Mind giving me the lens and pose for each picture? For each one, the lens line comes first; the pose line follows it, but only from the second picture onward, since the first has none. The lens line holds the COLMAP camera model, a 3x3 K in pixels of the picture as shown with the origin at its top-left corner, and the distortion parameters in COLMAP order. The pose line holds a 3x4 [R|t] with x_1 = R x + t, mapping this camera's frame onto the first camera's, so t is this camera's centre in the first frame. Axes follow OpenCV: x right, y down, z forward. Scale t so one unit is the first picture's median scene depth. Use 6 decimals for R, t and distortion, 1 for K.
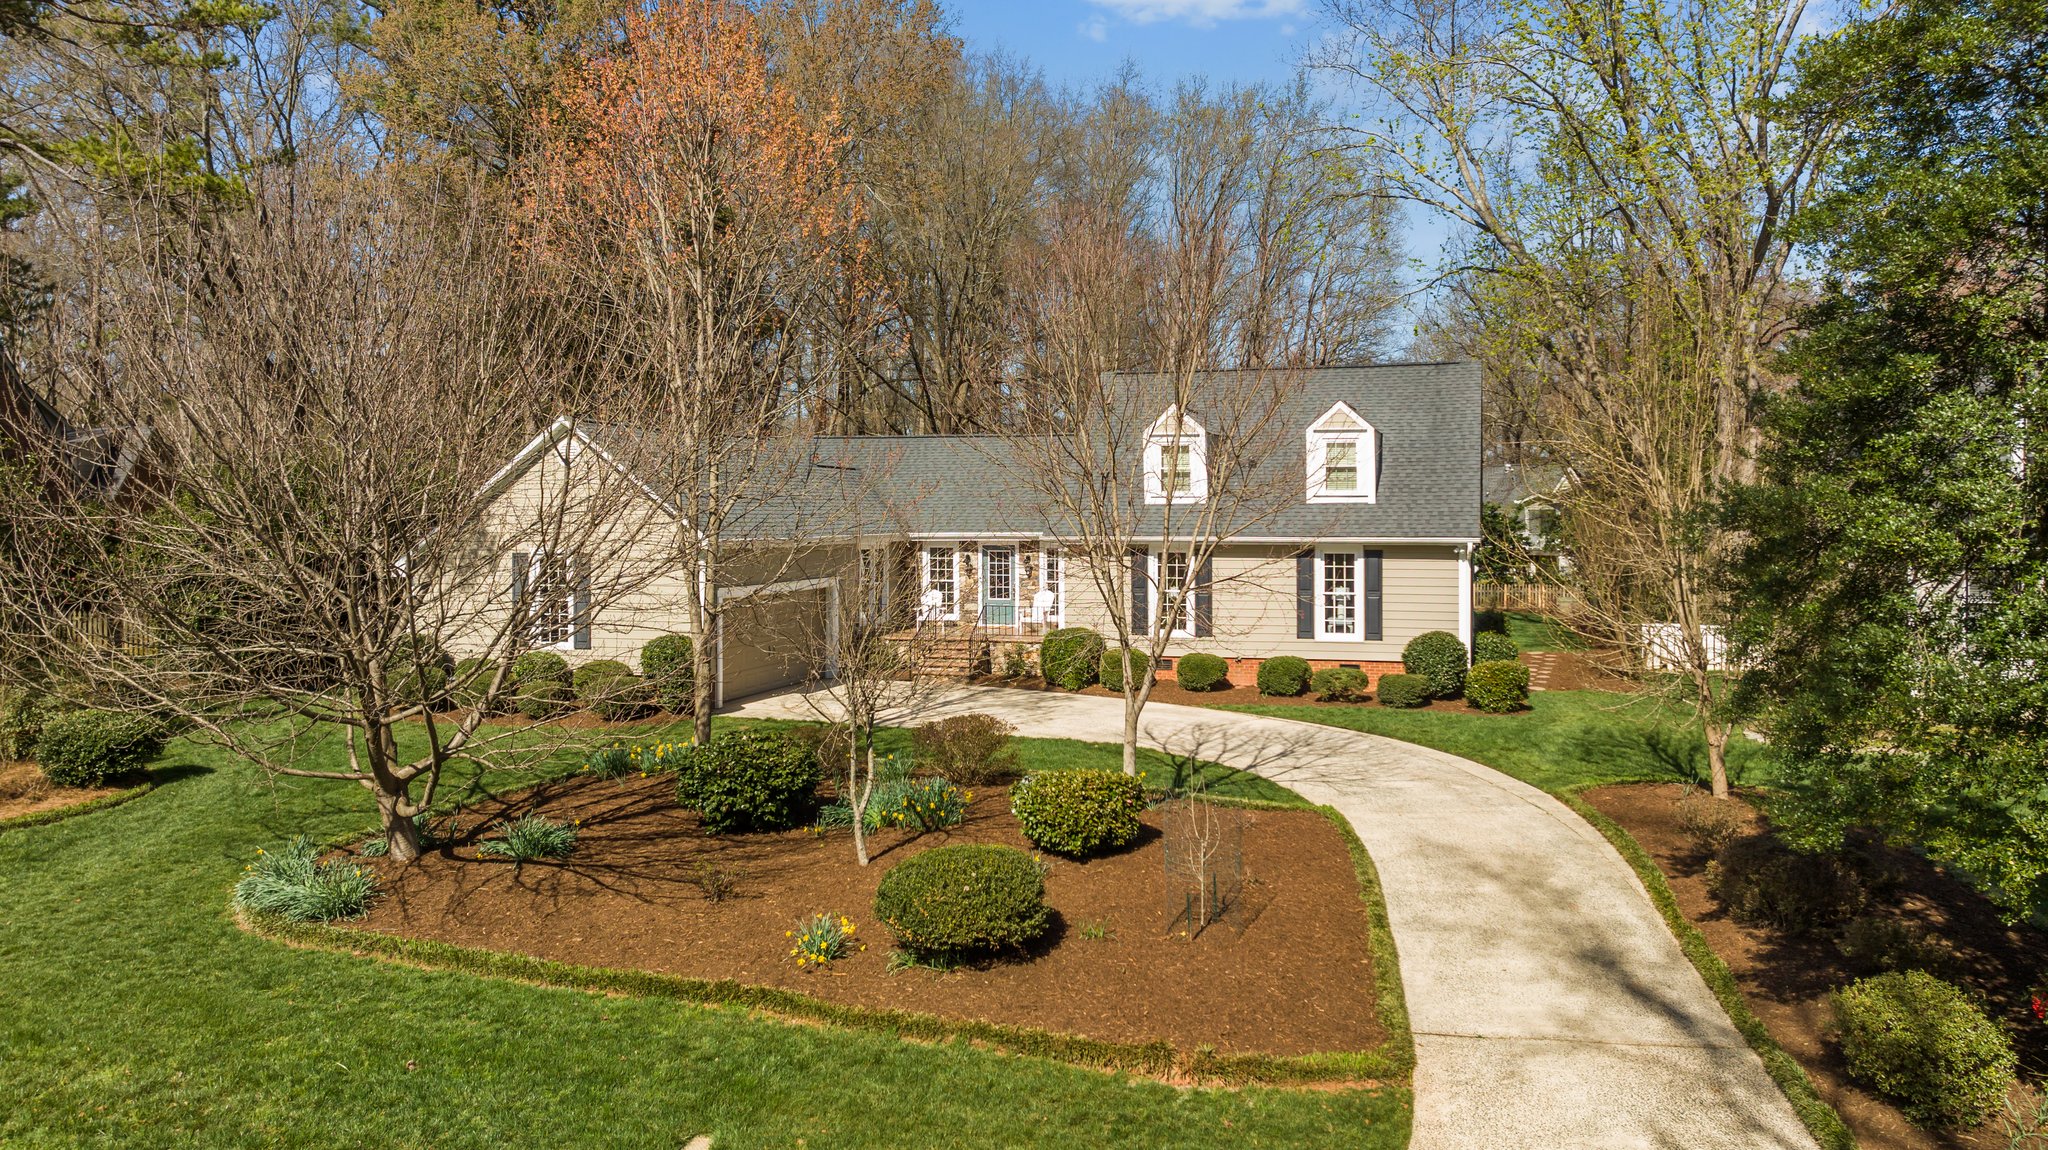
lens RADIAL K [[1583.1, 0, 1017.1], [0, 1583.1, 583.4], [0, 0, 1]] dist [-0.057523, 0.064682]
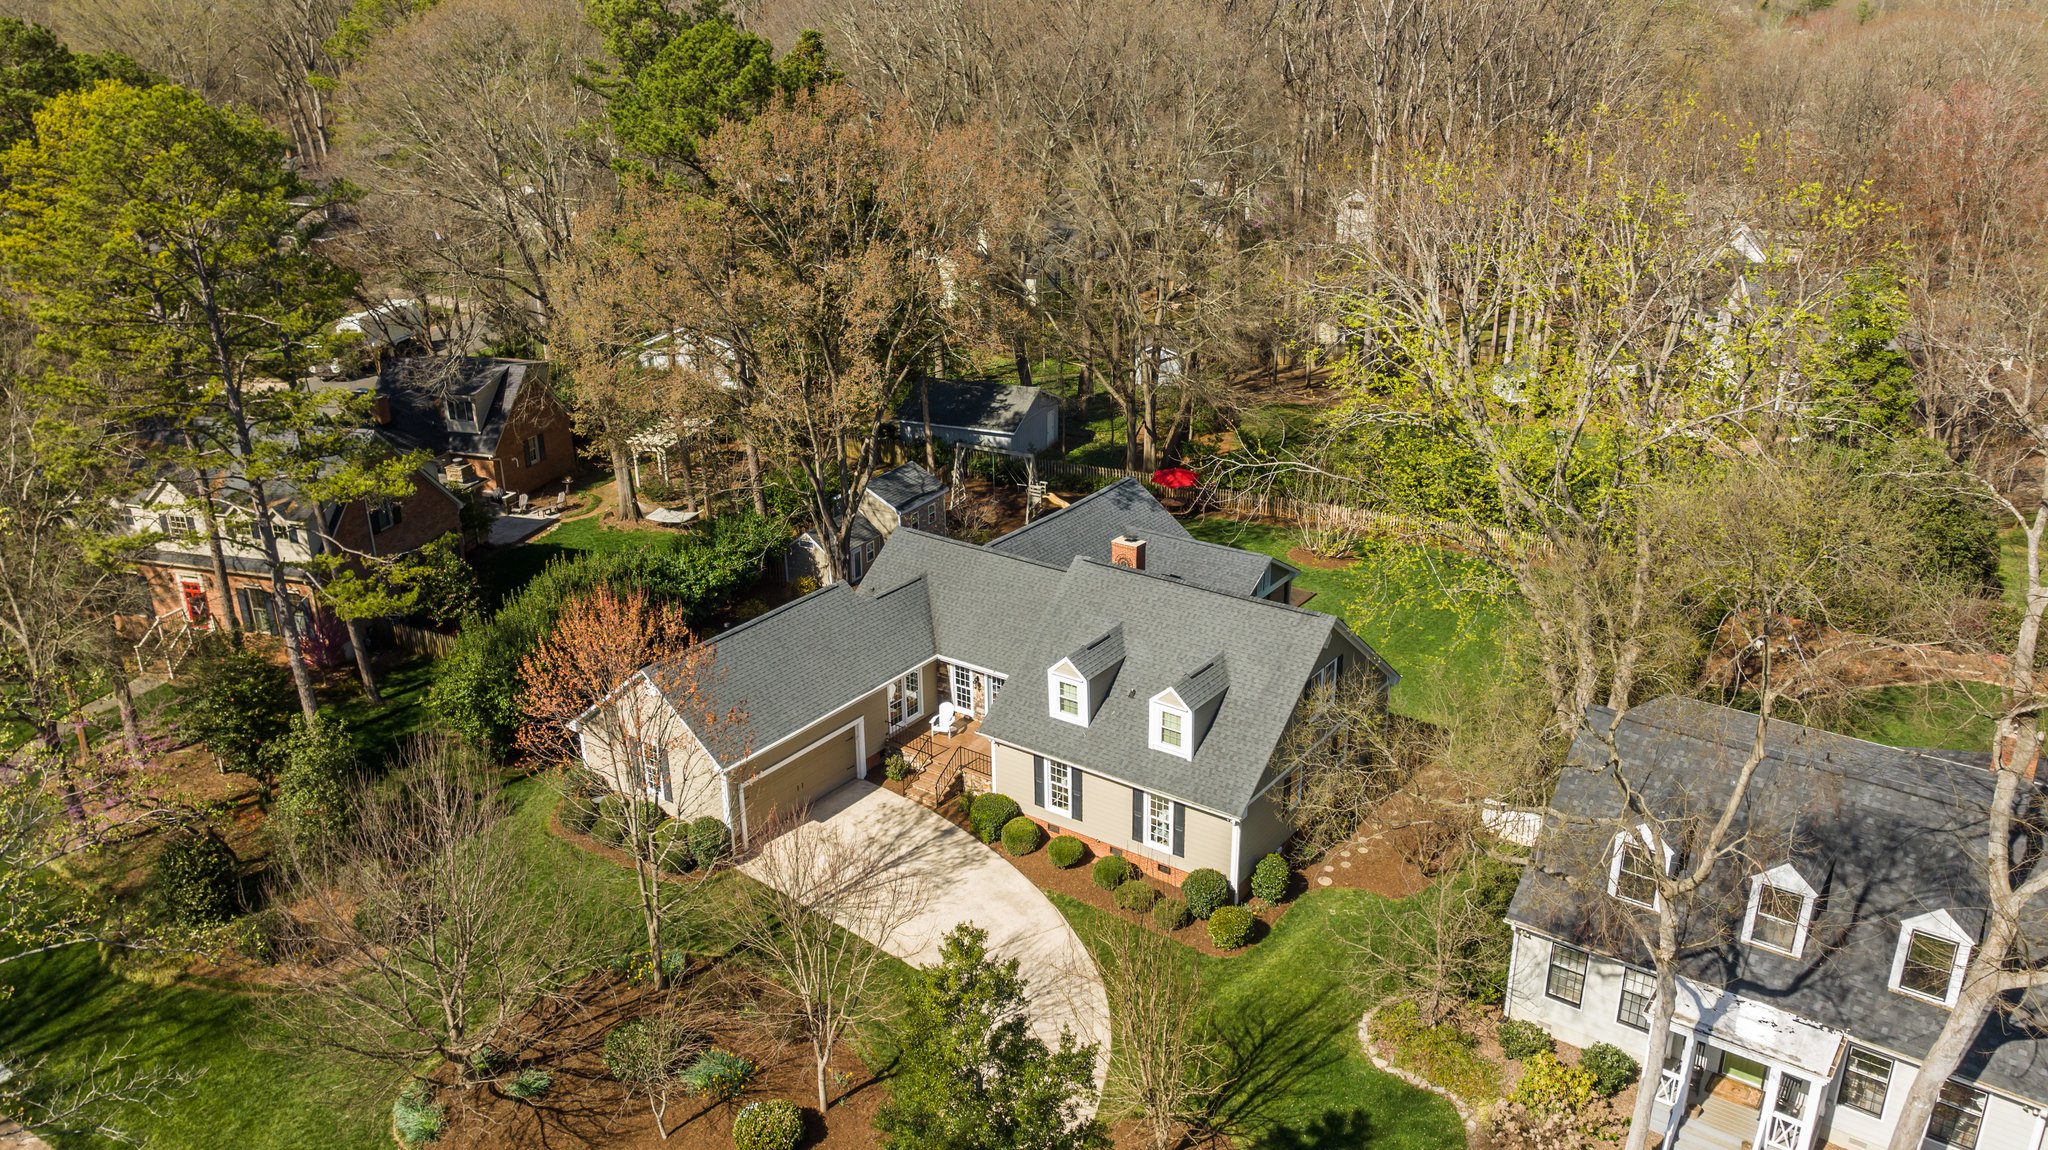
lens RADIAL K [[1583.1, 0, 1017.1], [0, 1583.1, 583.4], [0, 0, 1]] dist [-0.057523, 0.064682]
pose [[0.941636, 0.114785, -0.316458, 0.521542], [0.004877, 0.935320, 0.353769, -0.707663], [0.336597, -0.334665, 0.880172, -0.209539]]
